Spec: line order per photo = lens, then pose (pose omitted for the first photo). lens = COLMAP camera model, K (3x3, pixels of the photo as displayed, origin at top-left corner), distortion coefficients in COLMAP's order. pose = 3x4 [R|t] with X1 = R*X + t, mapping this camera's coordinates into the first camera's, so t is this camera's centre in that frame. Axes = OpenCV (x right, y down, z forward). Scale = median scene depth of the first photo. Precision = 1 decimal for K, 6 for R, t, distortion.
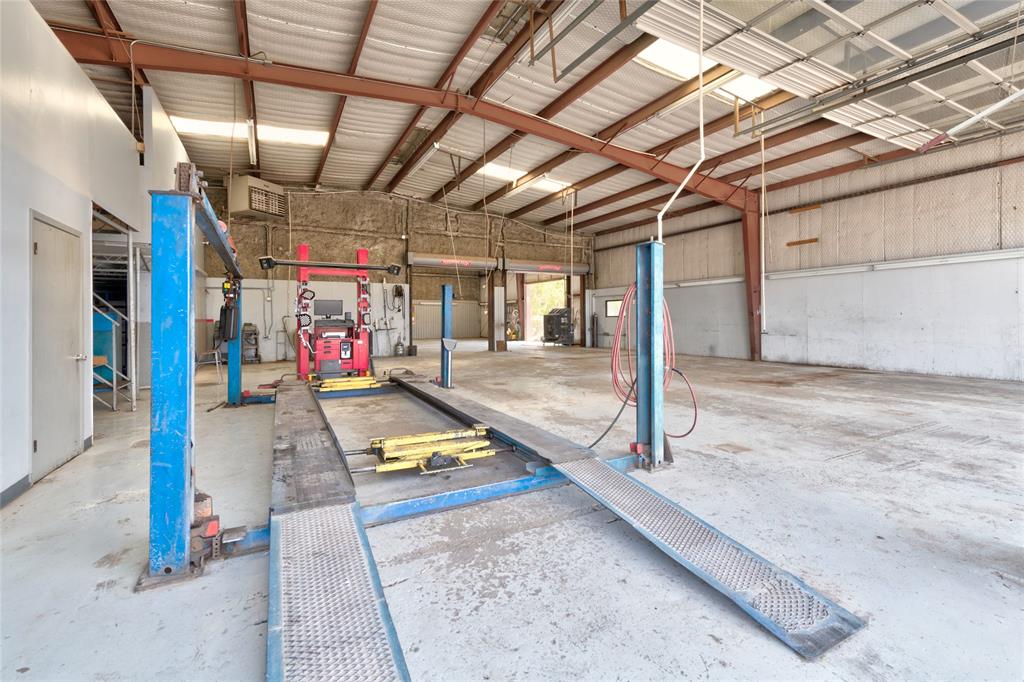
lens RADIAL K [[436.5, 0, 512.7], [0, 436.5, 316.1], [0, 0, 1]] dist [0.013496, -0.003987]
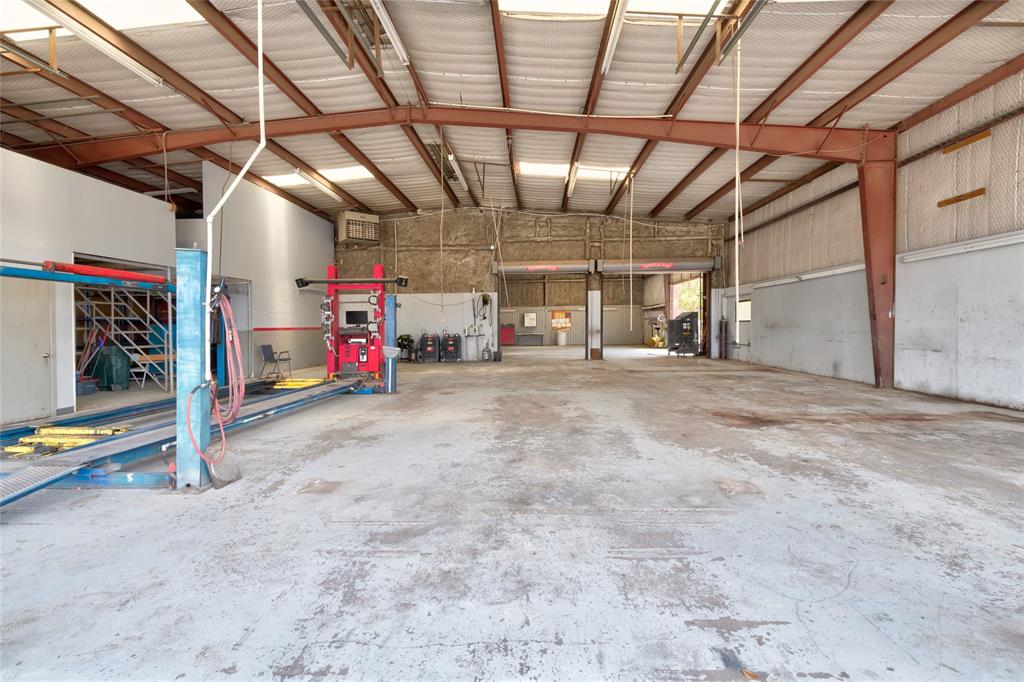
lens RADIAL K [[436.5, 0, 518.4], [0, 436.5, 329.5], [0, 0, 1]] dist [0.013496, -0.003987]
pose [[0.868540, -0.000359, -0.495618, 0.344604], [0.010264, 0.999798, 0.017262, -0.002313], [0.495512, -0.020079, 0.868369, 0.131270]]
